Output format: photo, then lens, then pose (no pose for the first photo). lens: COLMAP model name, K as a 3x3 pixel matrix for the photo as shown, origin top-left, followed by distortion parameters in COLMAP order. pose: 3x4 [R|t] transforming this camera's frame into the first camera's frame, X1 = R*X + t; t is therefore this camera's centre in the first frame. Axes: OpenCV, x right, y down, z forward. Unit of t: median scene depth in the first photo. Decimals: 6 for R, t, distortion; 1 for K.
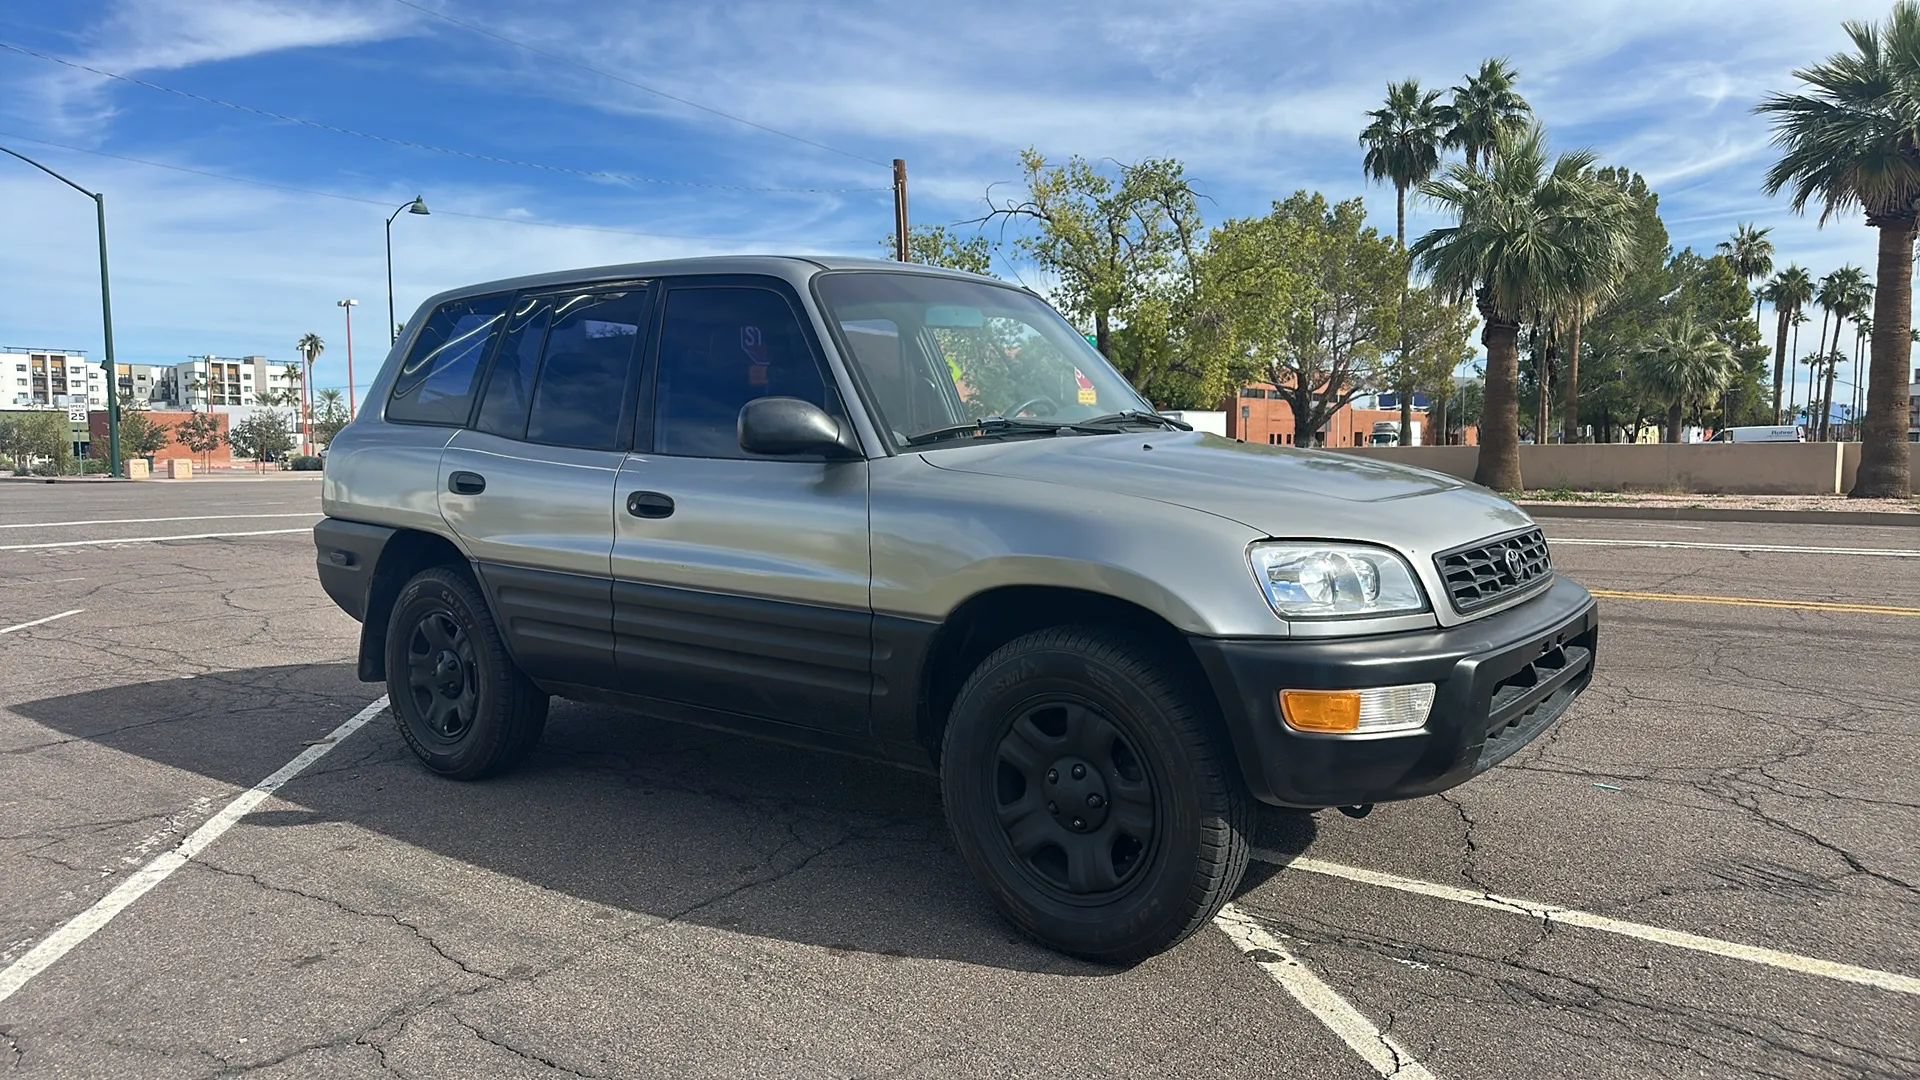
lens RADIAL K [[1260.6, 0, 959.6], [0, 1260.6, 549.1], [0, 0, 1]] dist [0.033763, -0.035069]
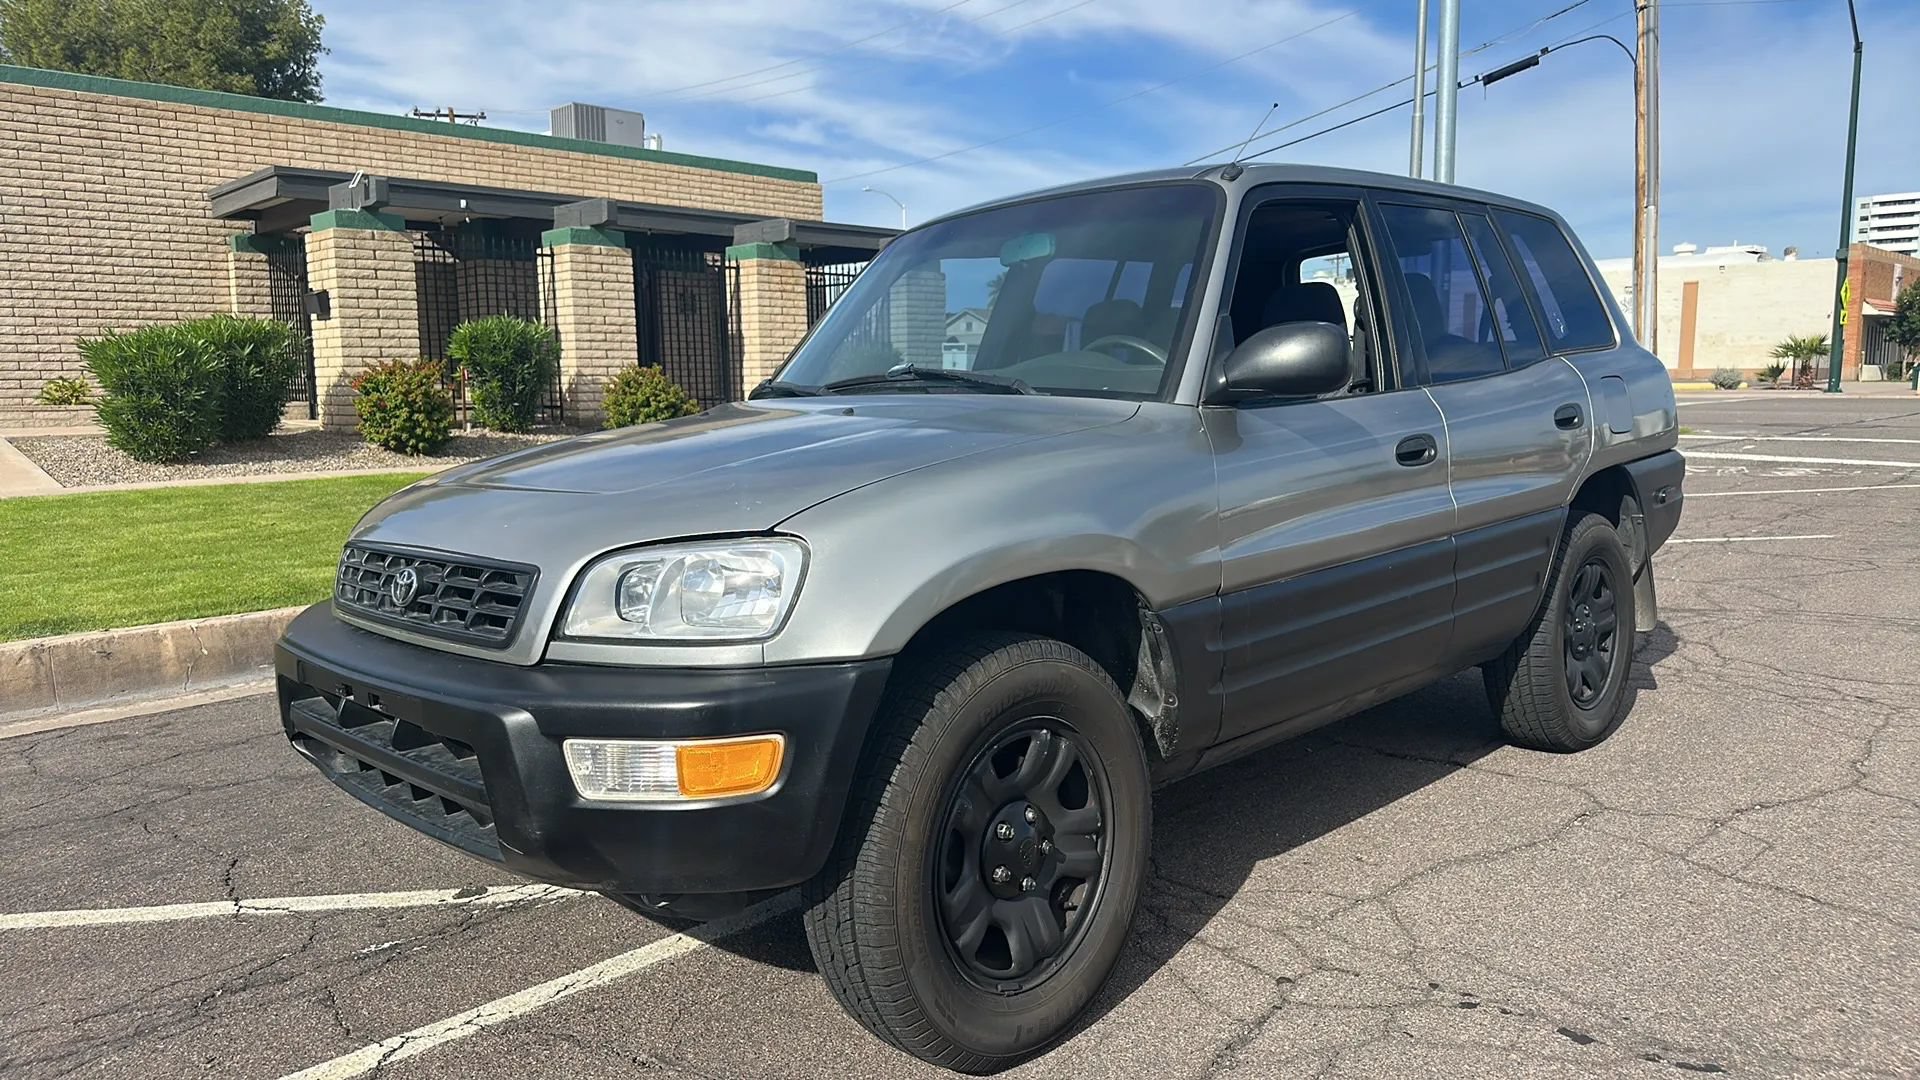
lens RADIAL K [[1269.0, 0, 950.9], [0, 1269.0, 540.3], [0, 0, 1]] dist [0.028838, -0.036325]
pose [[-0.113797, 0.134259, -0.984391, 0.834074], [-0.061632, 0.987965, 0.141871, -0.106699], [0.991590, 0.076815, -0.104153, 1.017950]]
